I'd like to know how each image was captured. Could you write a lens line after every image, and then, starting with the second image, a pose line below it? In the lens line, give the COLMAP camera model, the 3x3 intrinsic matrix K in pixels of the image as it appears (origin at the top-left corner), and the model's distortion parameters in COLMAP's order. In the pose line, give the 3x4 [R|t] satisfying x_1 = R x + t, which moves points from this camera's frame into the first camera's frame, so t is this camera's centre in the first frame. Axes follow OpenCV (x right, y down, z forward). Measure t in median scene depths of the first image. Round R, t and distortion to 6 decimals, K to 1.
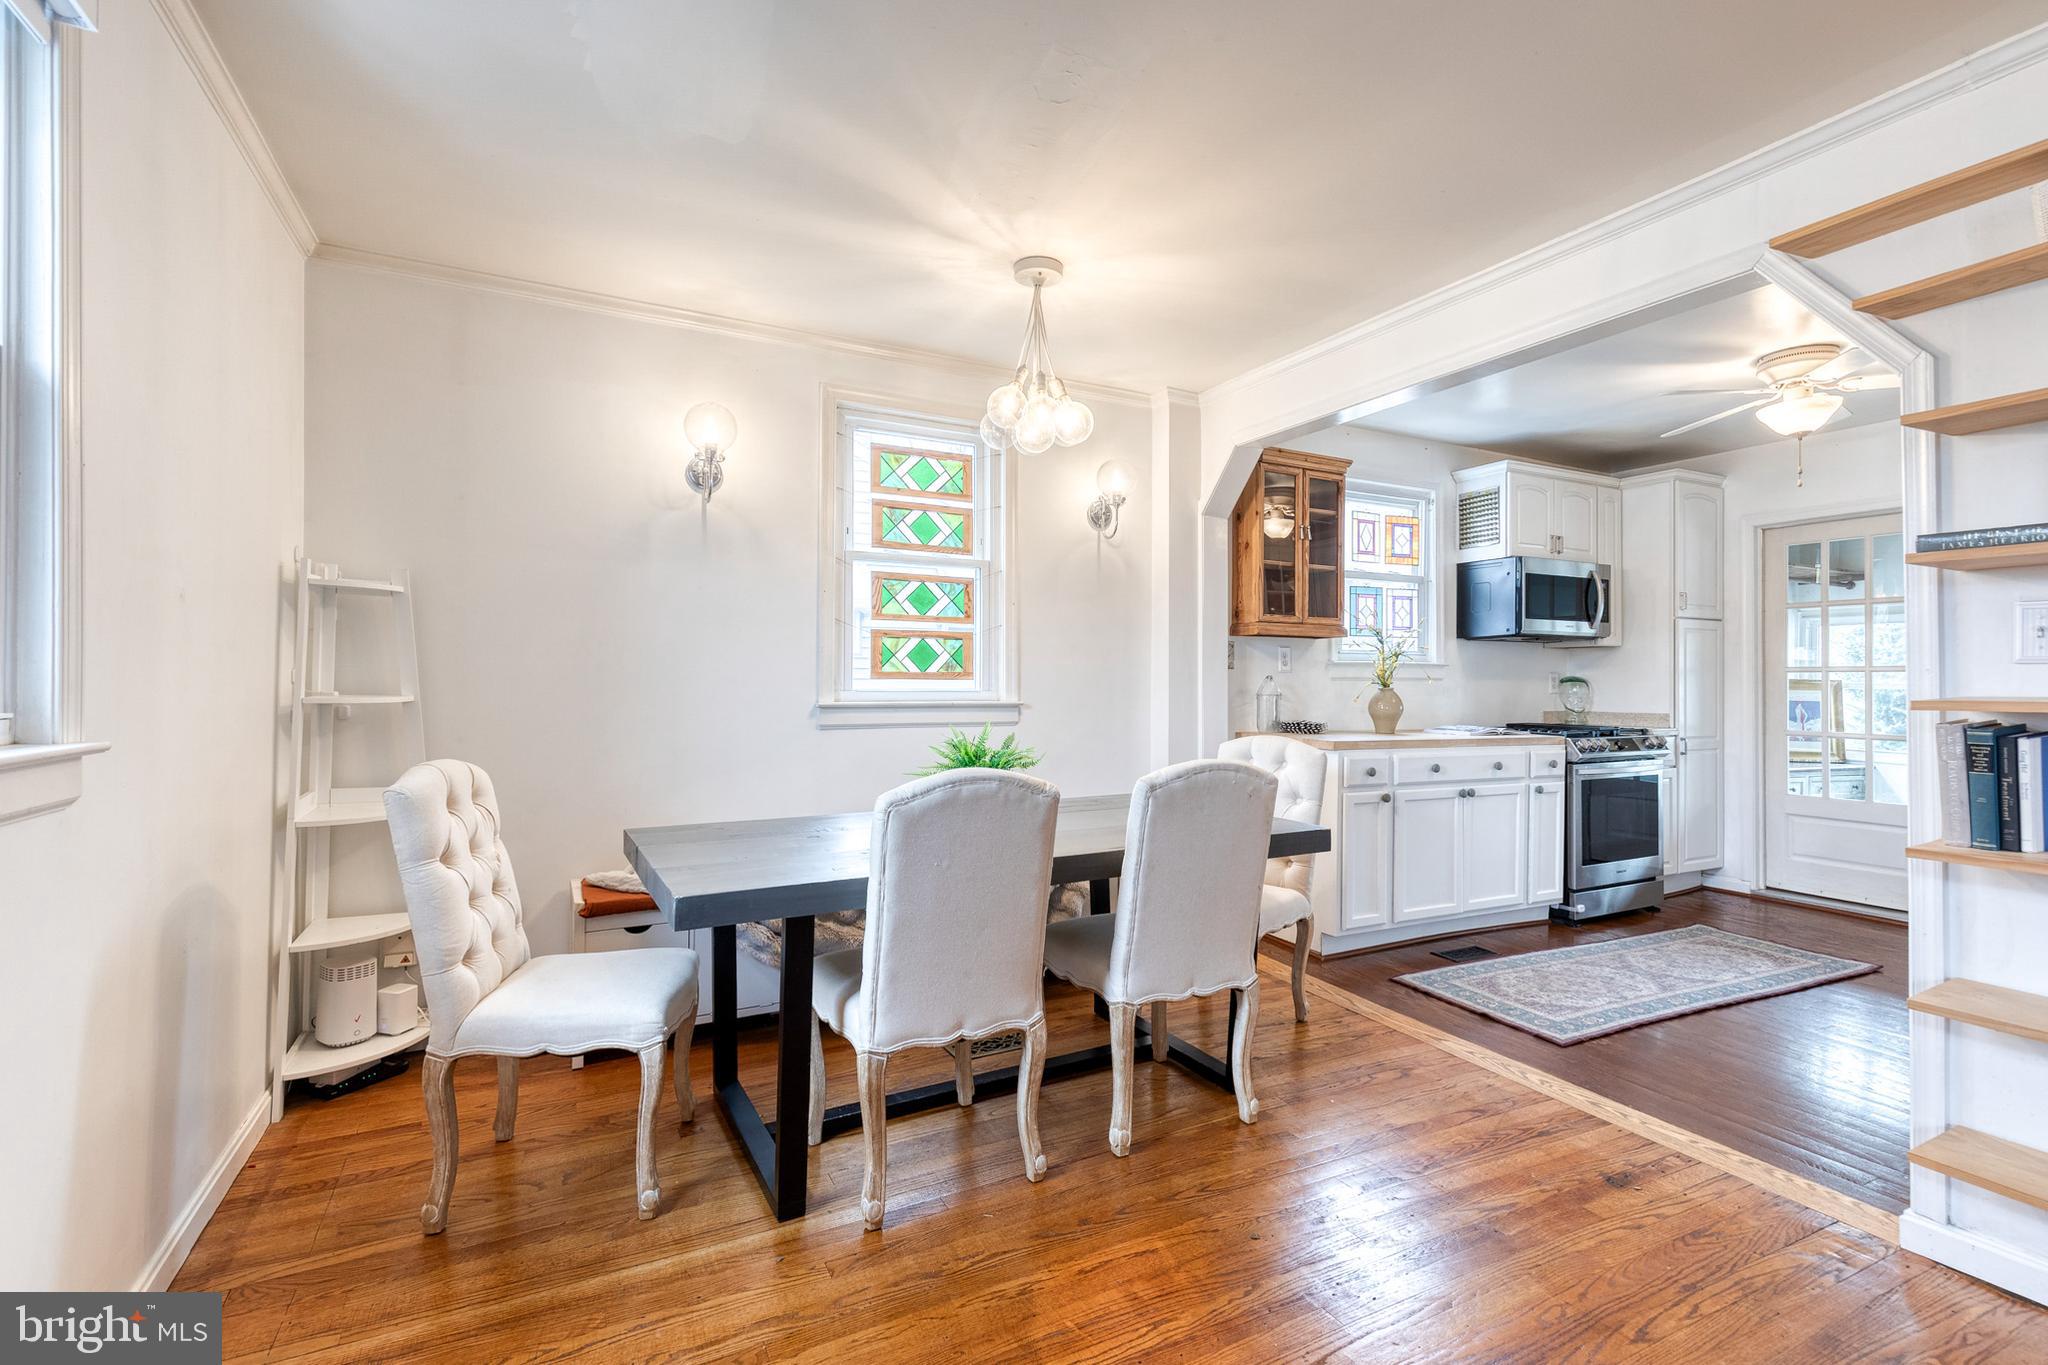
lens RADIAL K [[946.5, 0, 1042.8], [0, 946.5, 665.3], [0, 0, 1]] dist [0.012263, -0.002125]
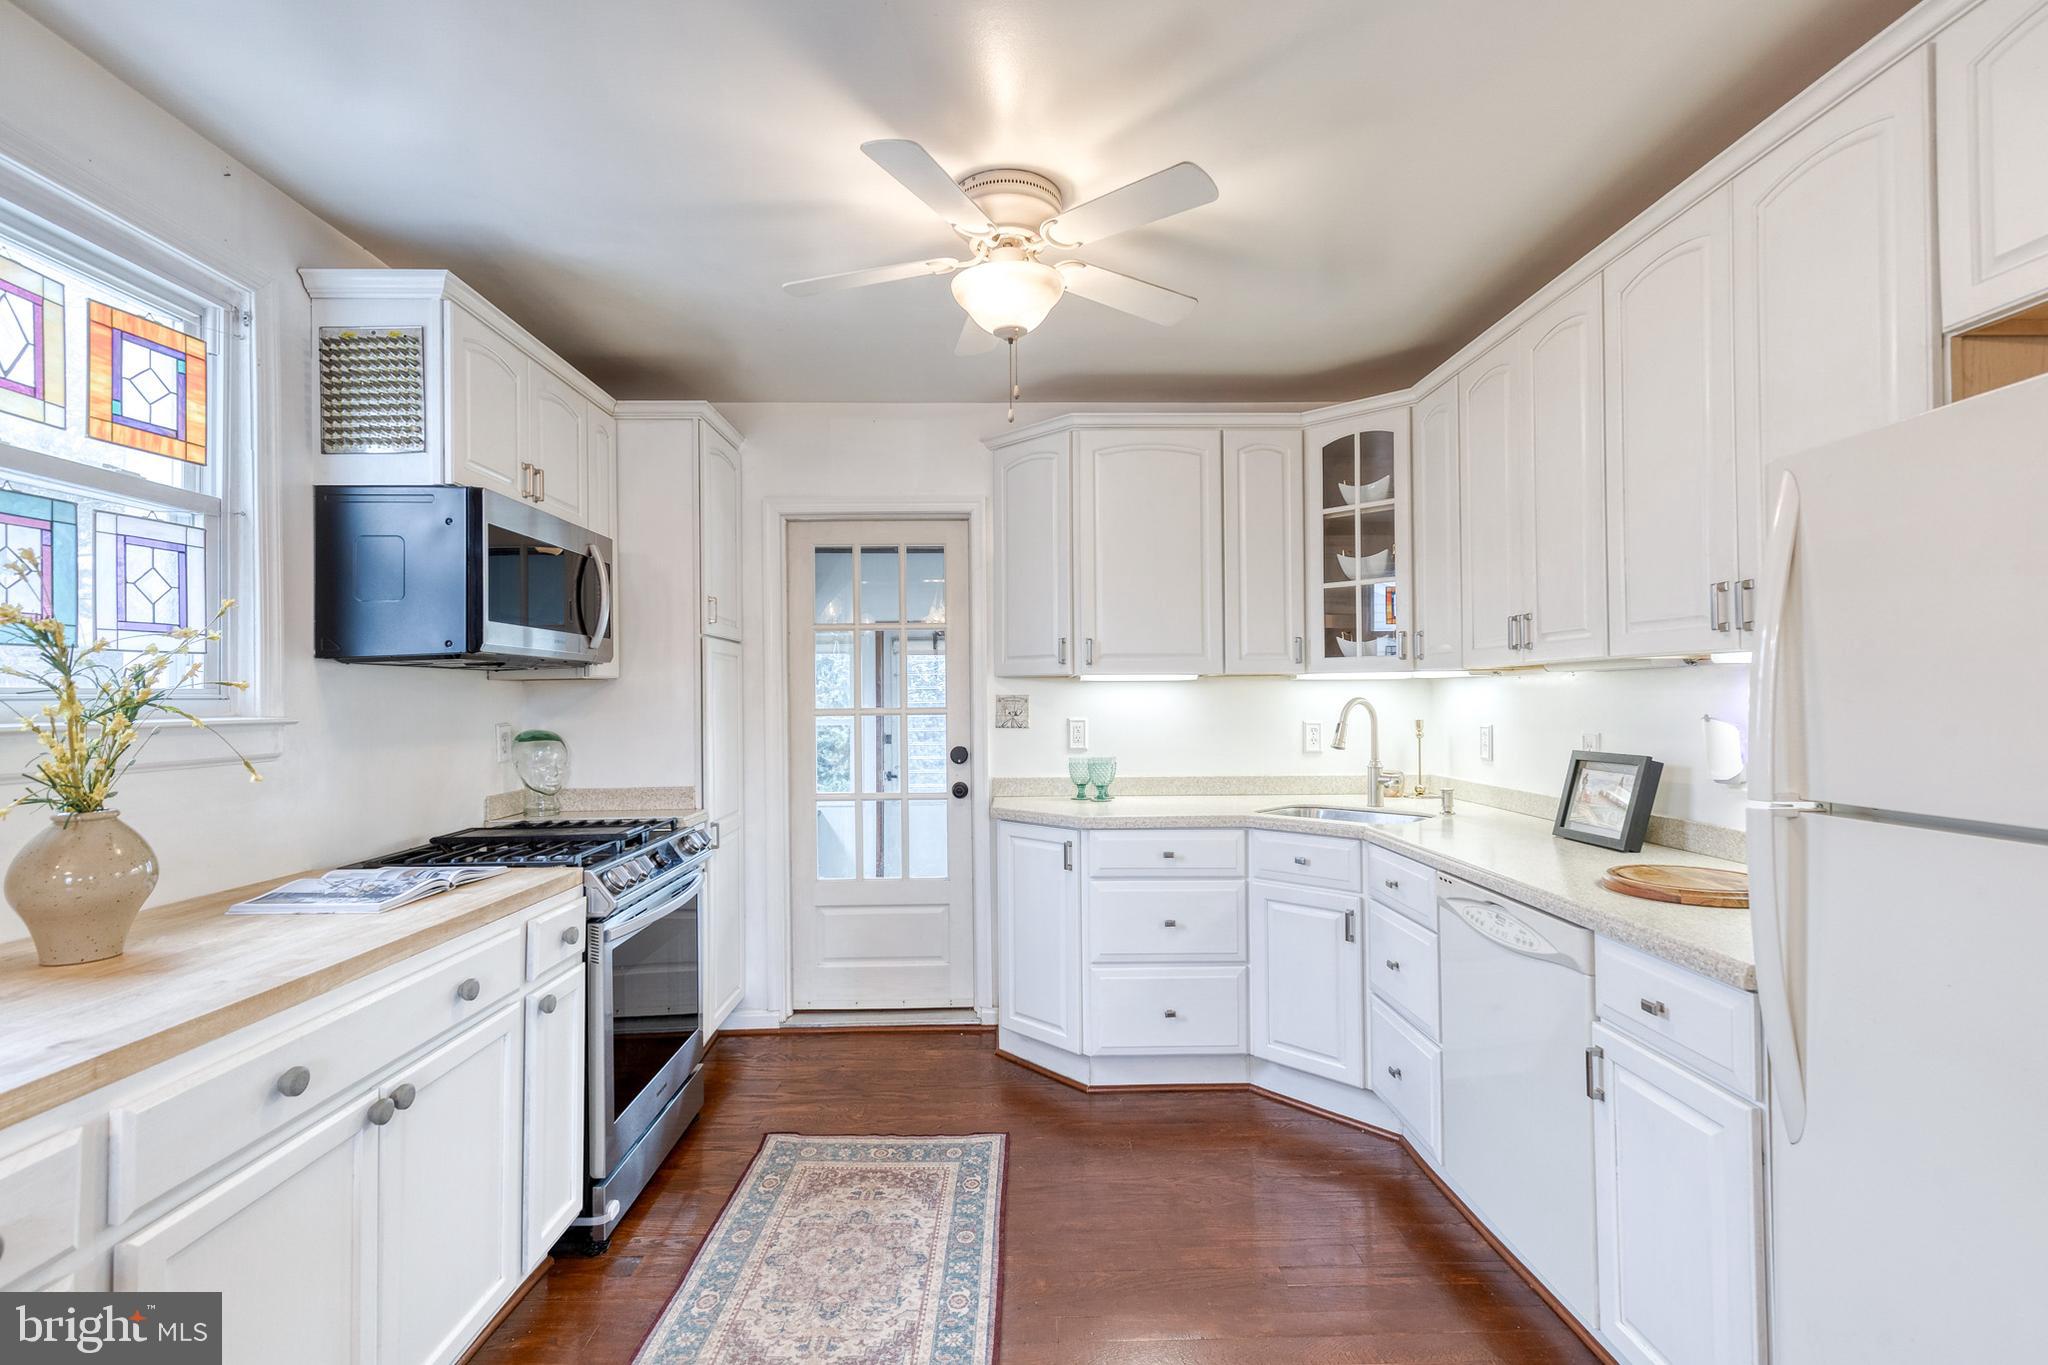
lens RADIAL K [[946.5, 0, 1037.8], [0, 946.5, 686.4], [0, 0, 1]] dist [0.012263, -0.002125]
pose [[0.443584, 0.000349, 0.896233, 0.197892], [-0.000319, 1.000000, -0.000231, -0.015783], [-0.896233, -0.000183, 0.443584, 0.523656]]
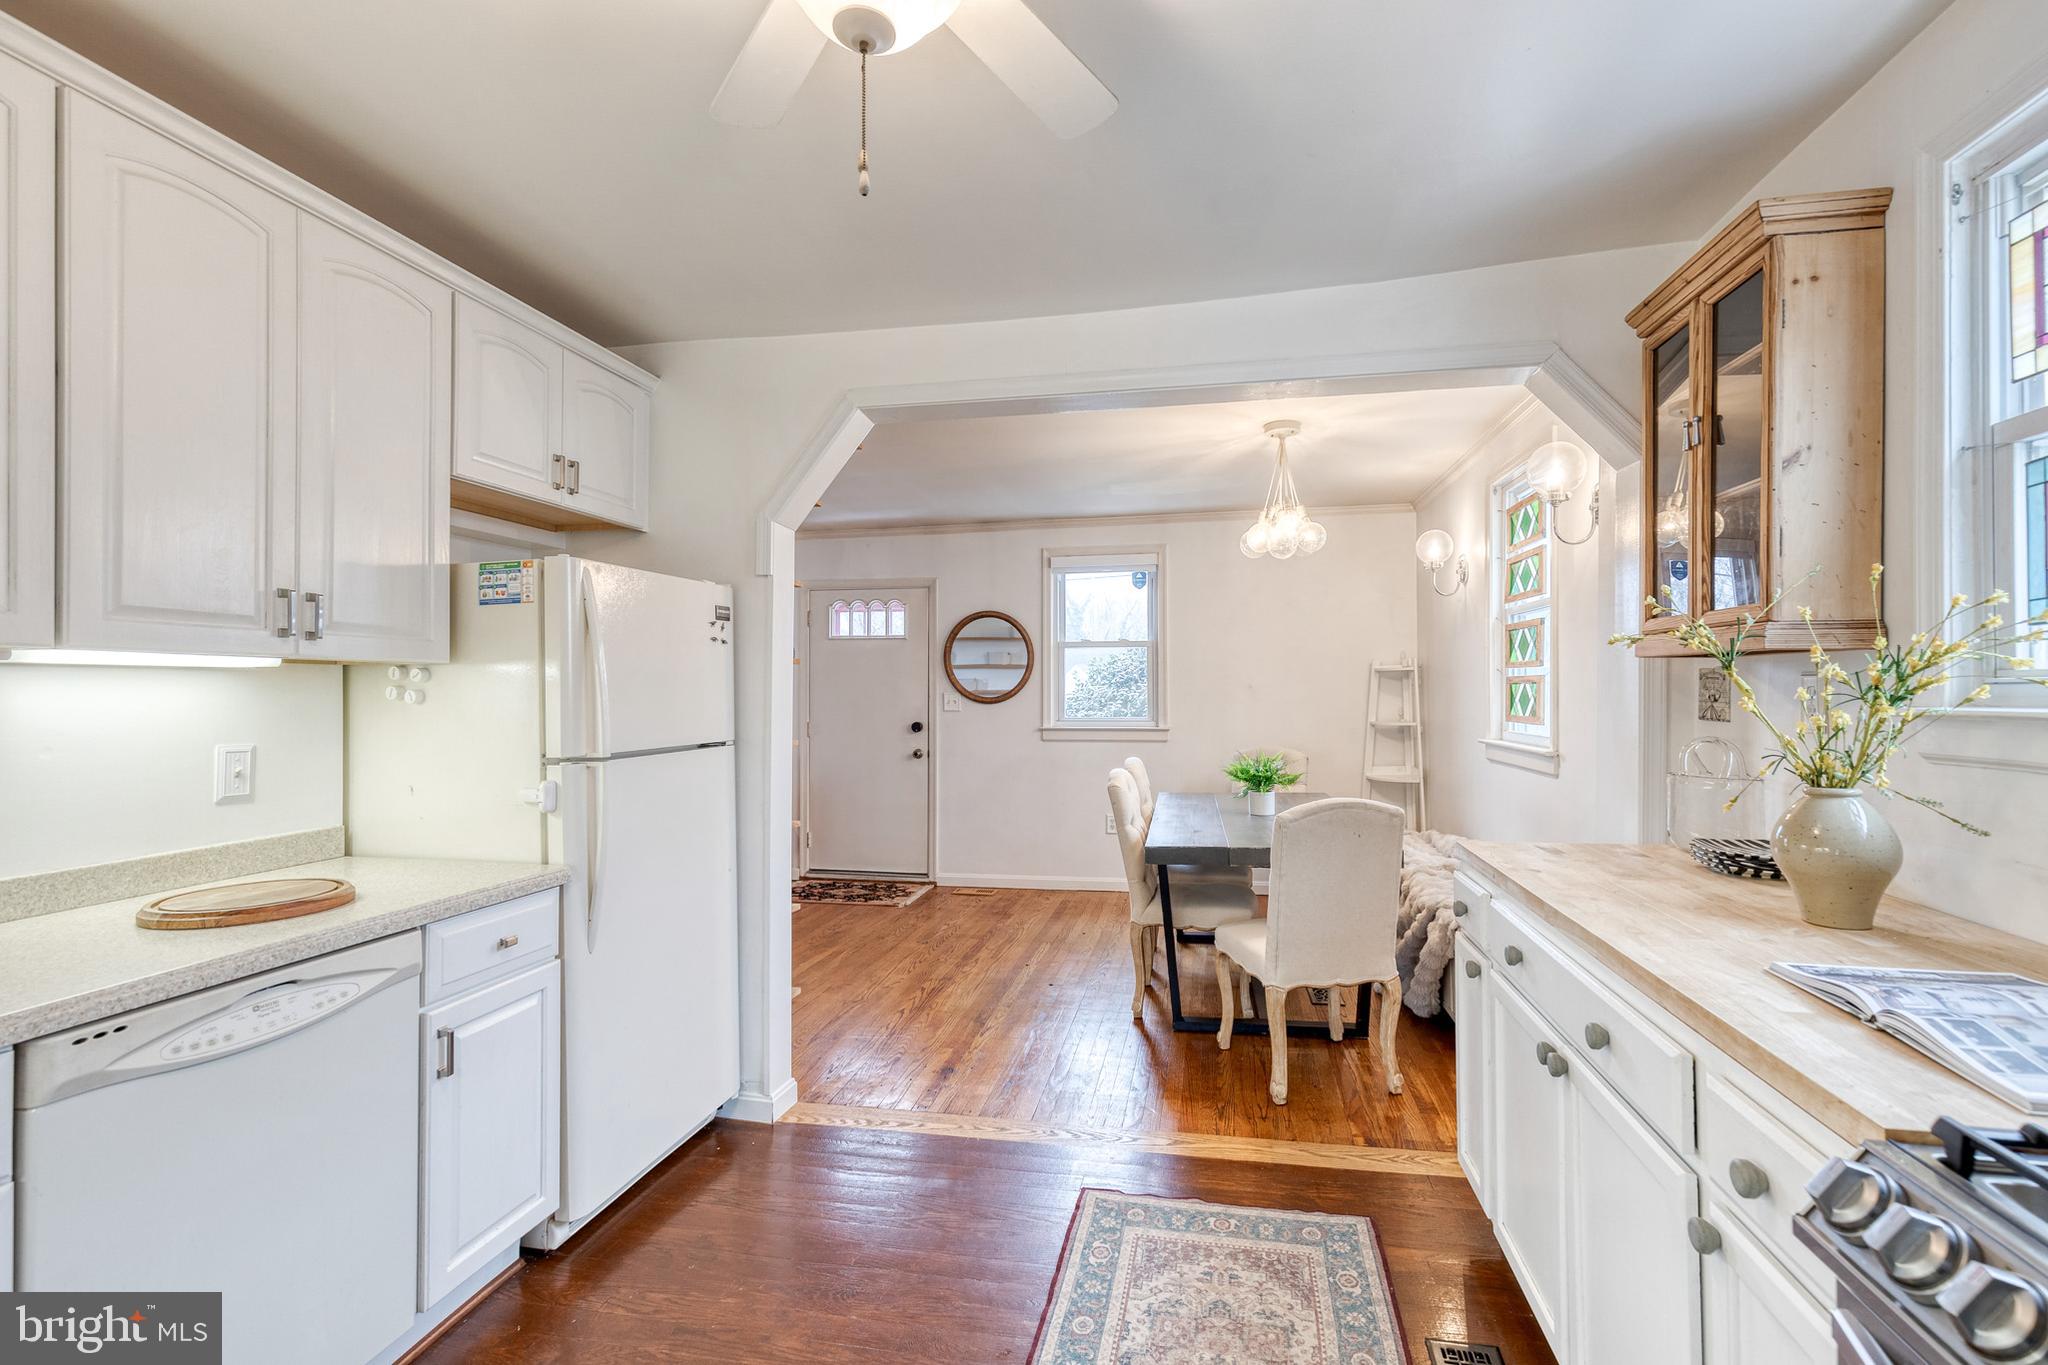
lens RADIAL K [[946.5, 0, 1032.2], [0, 946.5, 691.7], [0, 0, 1]] dist [0.012263, -0.002125]
pose [[-0.637957, -0.013250, -0.769958, 0.685432], [-0.000692, 0.999861, -0.016633, -0.003604], [0.770071, -0.010078, -0.637878, 0.848309]]
